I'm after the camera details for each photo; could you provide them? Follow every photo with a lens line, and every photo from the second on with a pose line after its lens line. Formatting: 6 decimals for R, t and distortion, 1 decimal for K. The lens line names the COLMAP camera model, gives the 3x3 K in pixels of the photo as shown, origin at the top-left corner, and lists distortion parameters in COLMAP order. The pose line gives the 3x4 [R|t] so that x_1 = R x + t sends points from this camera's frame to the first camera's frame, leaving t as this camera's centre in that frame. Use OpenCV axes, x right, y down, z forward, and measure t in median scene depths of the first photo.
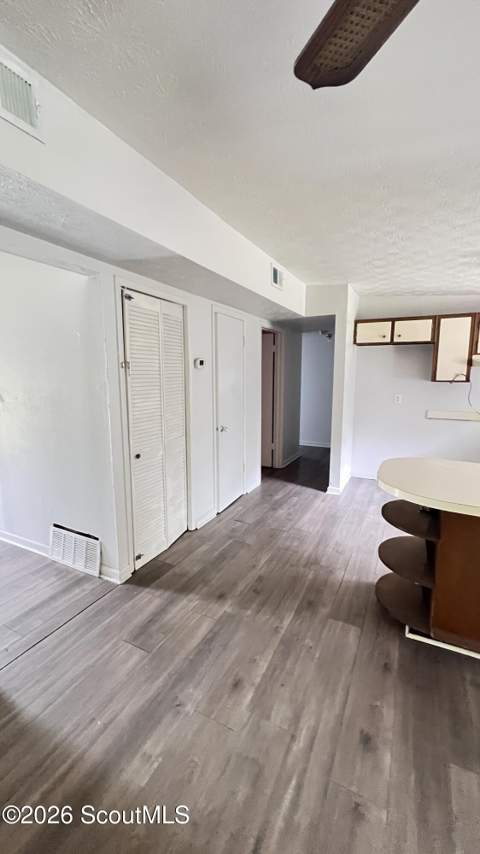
lens RADIAL K [[338.3, 0, 240.0], [0, 338.3, 427.0], [0, 0, 1]] dist [-0.000438, -0.000348]
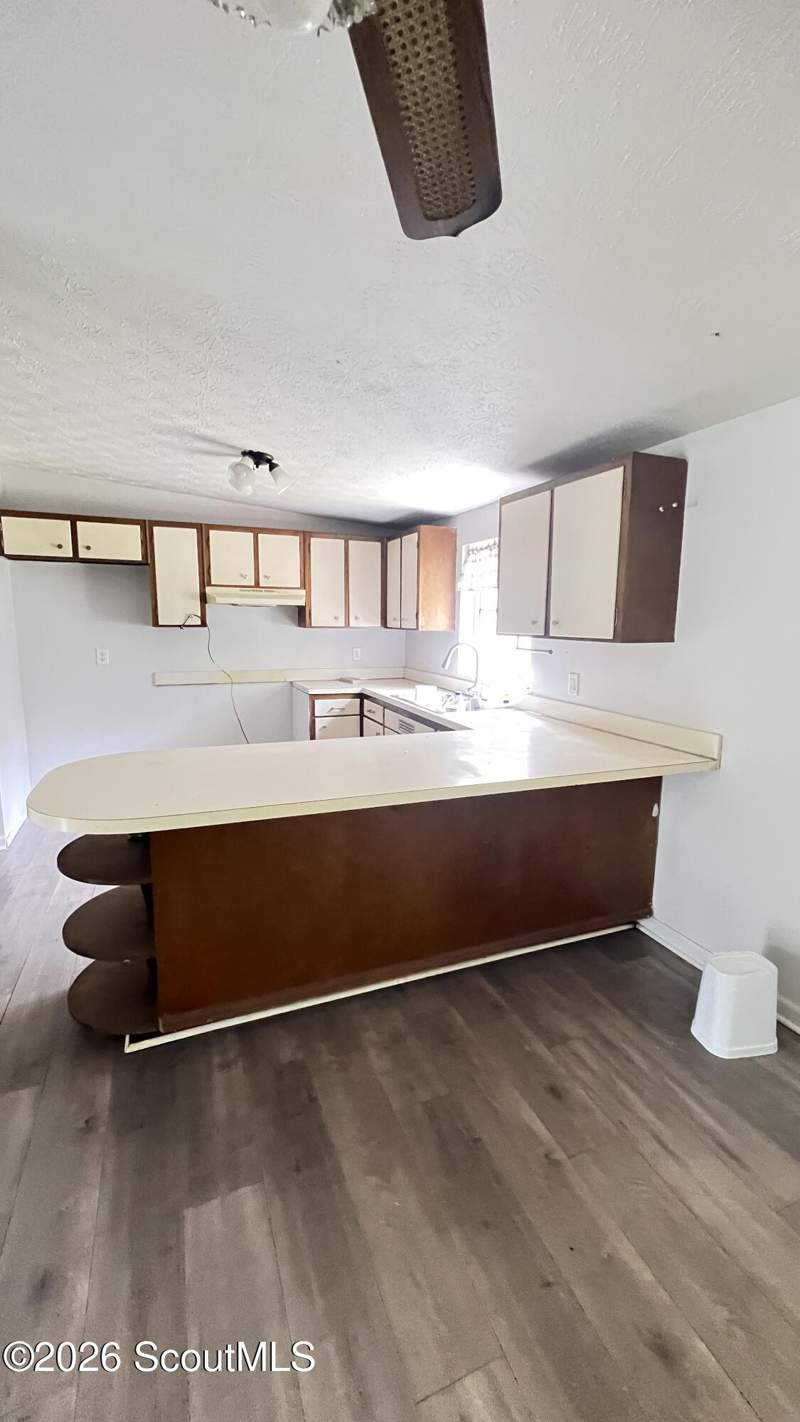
lens RADIAL K [[560.2, 0, 398.6], [0, 560.2, 716.2], [0, 0, 1]] dist [0.000414, 0.000009]
pose [[0.655484, -0.129878, 0.743957, 0.115176], [0.109333, 0.991043, 0.076682, 0.000362], [-0.747253, 0.031076, 0.663813, -0.037540]]
